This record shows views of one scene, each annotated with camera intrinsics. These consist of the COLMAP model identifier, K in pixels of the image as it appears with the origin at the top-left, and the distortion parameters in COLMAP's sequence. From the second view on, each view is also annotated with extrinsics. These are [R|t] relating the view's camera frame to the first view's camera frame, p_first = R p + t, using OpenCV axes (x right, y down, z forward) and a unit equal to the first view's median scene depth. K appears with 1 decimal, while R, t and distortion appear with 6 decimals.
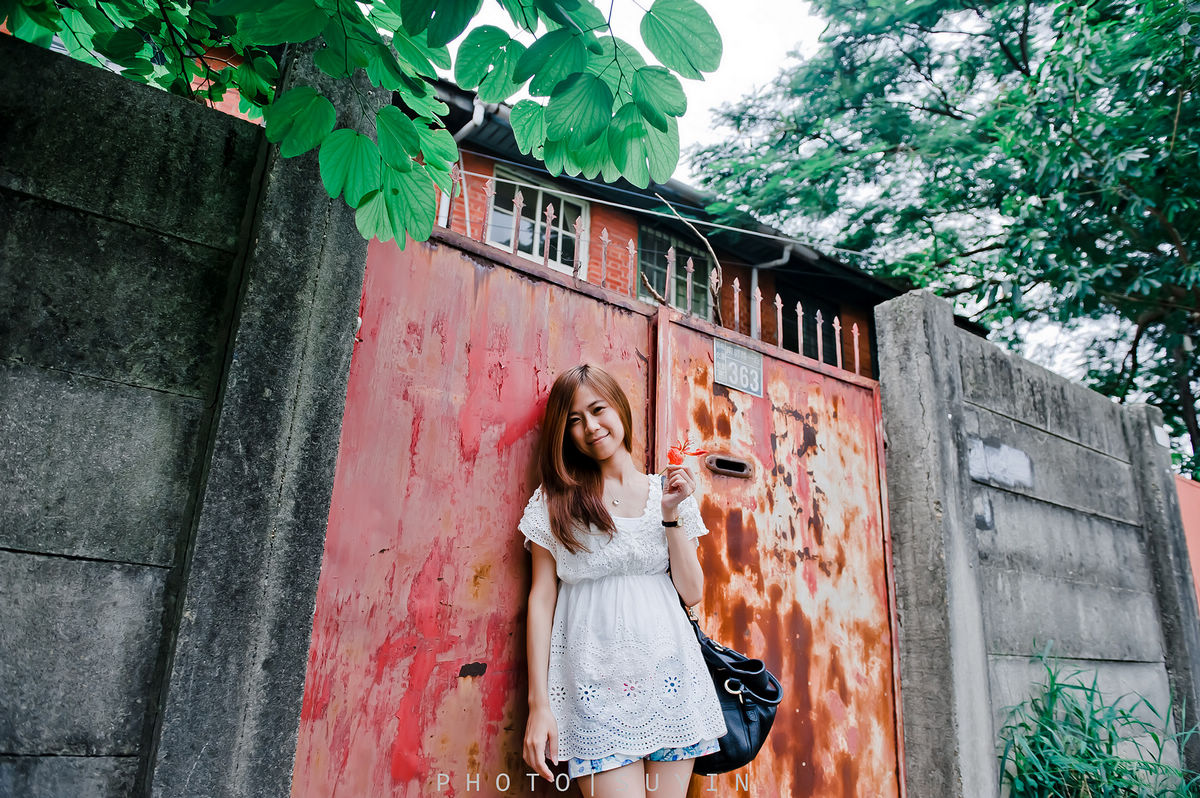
lens RADIAL K [[804.9, 0, 604.7], [0, 804.9, 405.8], [0, 0, 1]] dist [-0.053318, -0.002806]
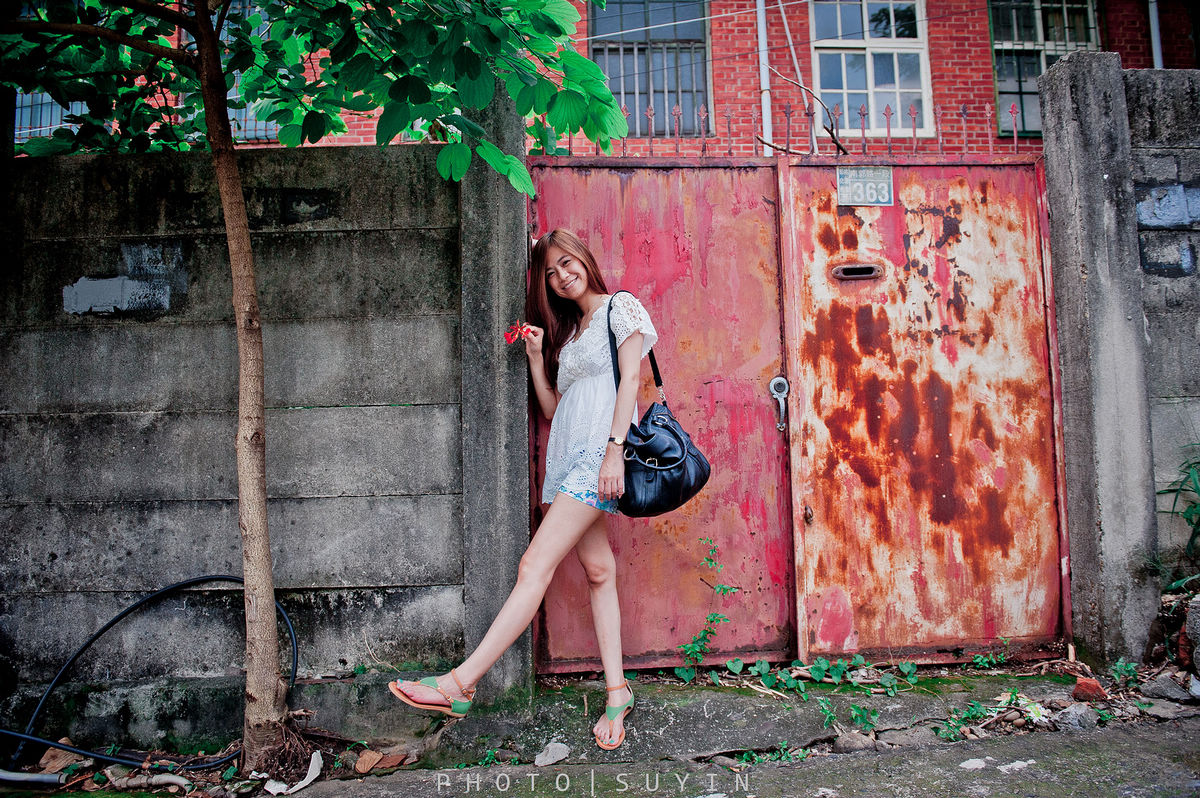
lens RADIAL K [[804.9, 0, 604.7], [0, 804.9, 405.8], [0, 0, 1]] dist [-0.053318, -0.002806]
pose [[0.835174, -0.094253, -0.541850, 0.466259], [0.228160, 0.955806, 0.185413, -0.043916], [0.500428, -0.278481, 0.819769, -0.258024]]
